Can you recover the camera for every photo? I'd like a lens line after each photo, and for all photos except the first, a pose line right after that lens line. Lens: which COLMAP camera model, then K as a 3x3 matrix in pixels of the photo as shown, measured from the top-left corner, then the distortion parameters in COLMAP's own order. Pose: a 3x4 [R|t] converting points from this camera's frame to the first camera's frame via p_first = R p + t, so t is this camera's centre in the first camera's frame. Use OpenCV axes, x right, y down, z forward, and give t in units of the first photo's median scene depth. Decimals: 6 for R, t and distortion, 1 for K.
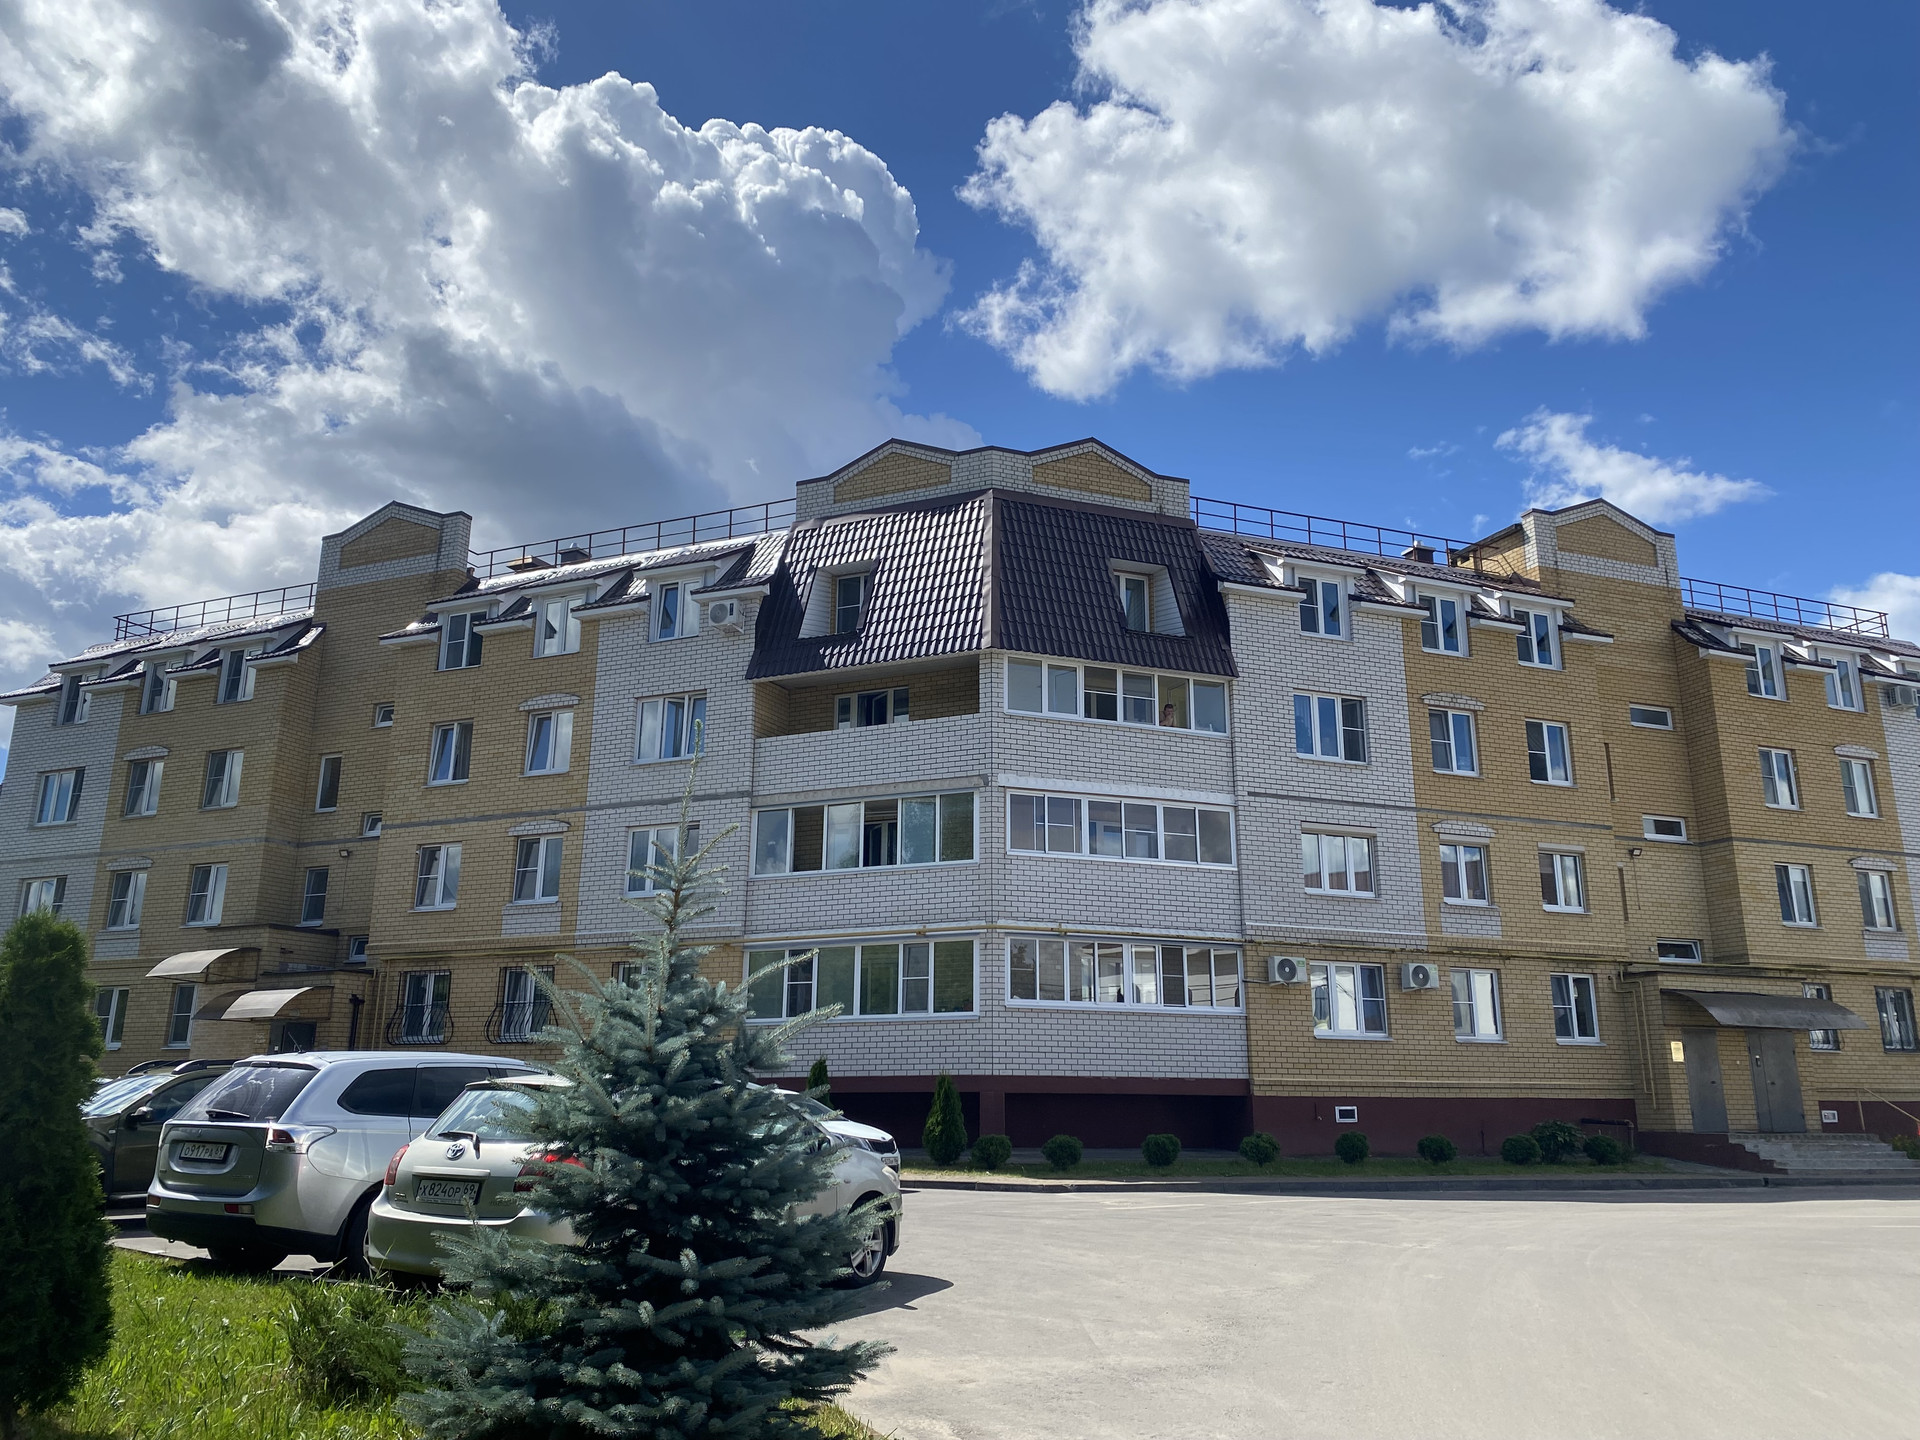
lens RADIAL K [[1445.7, 0, 959.4], [0, 1445.7, 710.5], [0, 0, 1]] dist [0.053829, -0.073152]
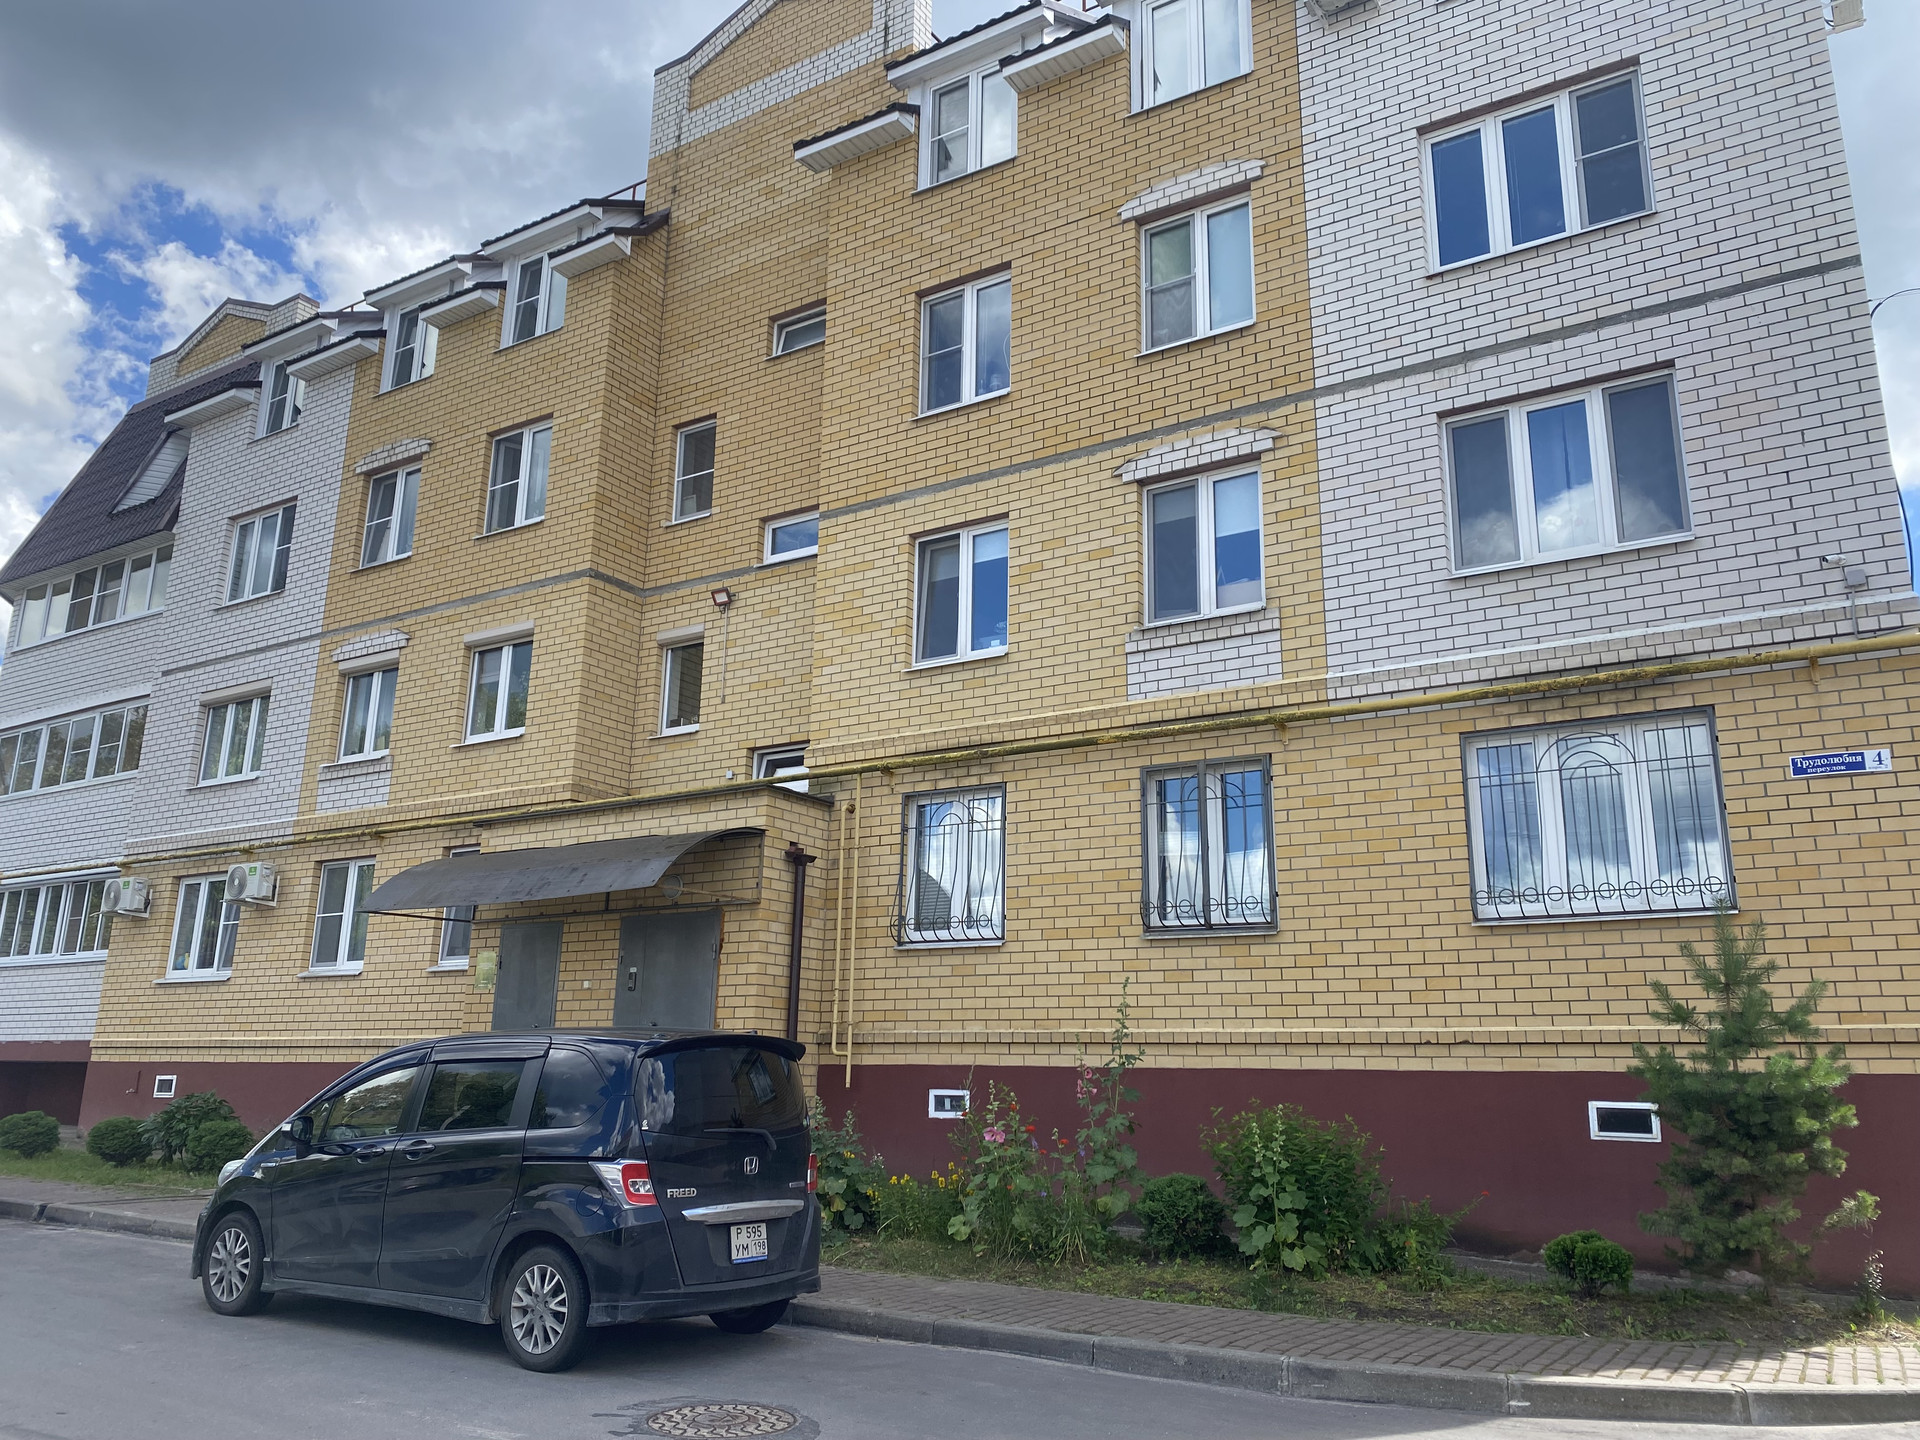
lens RADIAL K [[1445.7, 0, 956.8], [0, 1445.7, 722.5], [0, 0, 1]] dist [0.053829, -0.073152]
pose [[0.590835, -0.193751, -0.783183, 1.000997], [0.195057, 0.976242, -0.094360, 0.226687], [0.782858, -0.097014, 0.614590, 0.811232]]
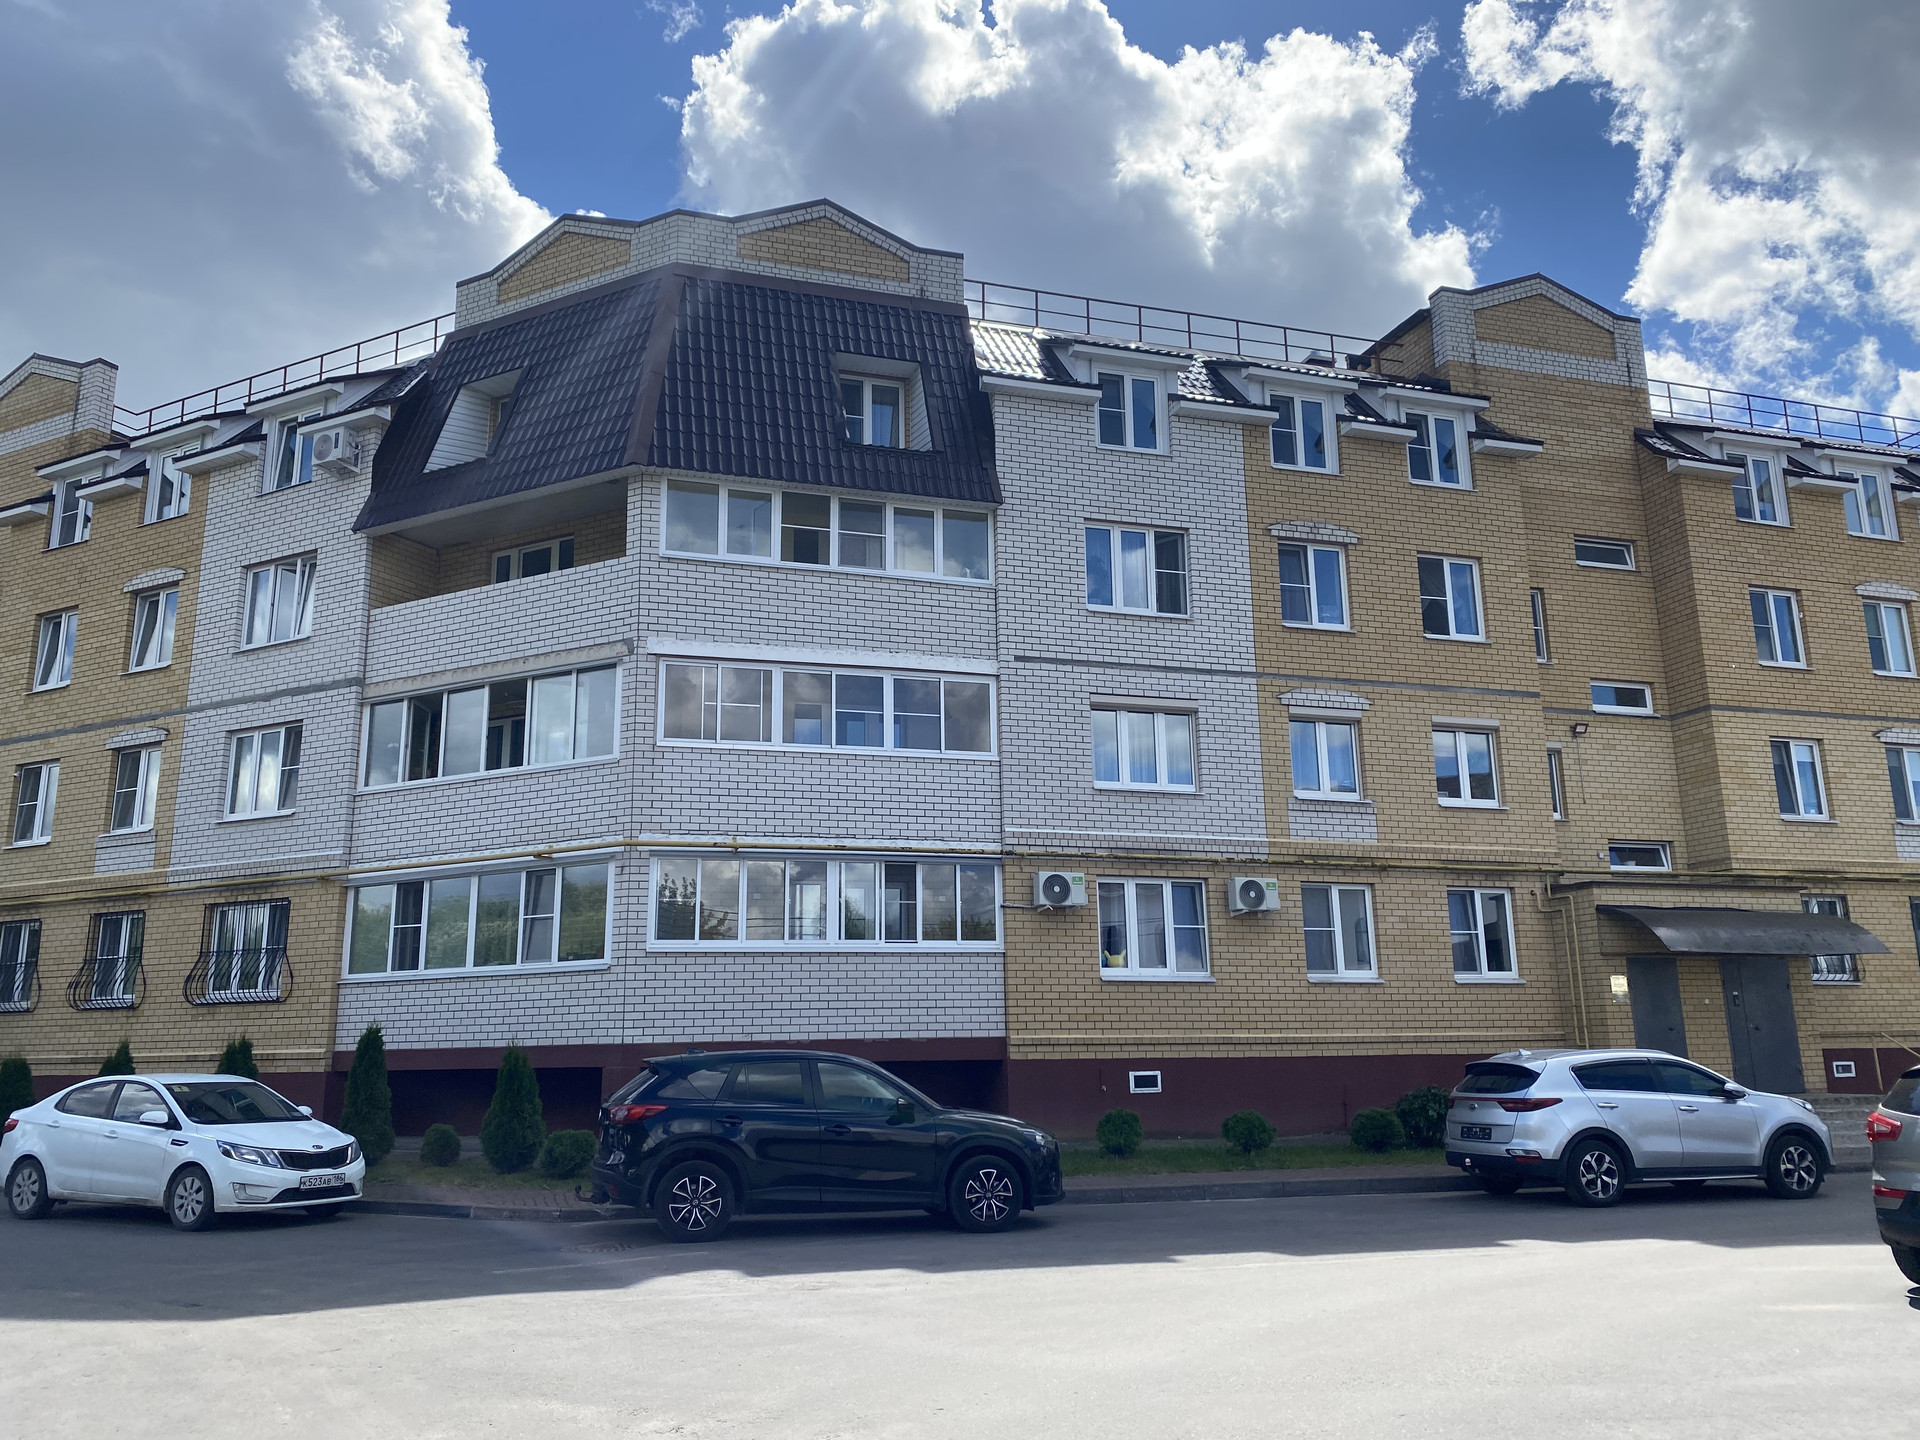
lens RADIAL K [[1445.7, 0, 955.9], [0, 1445.7, 719.9], [0, 0, 1]] dist [0.053829, -0.073152]
pose [[0.997655, -0.032055, -0.060478, 0.203235], [0.034549, 0.998575, 0.040661, 0.055253], [0.059089, -0.042655, 0.997341, 0.244525]]
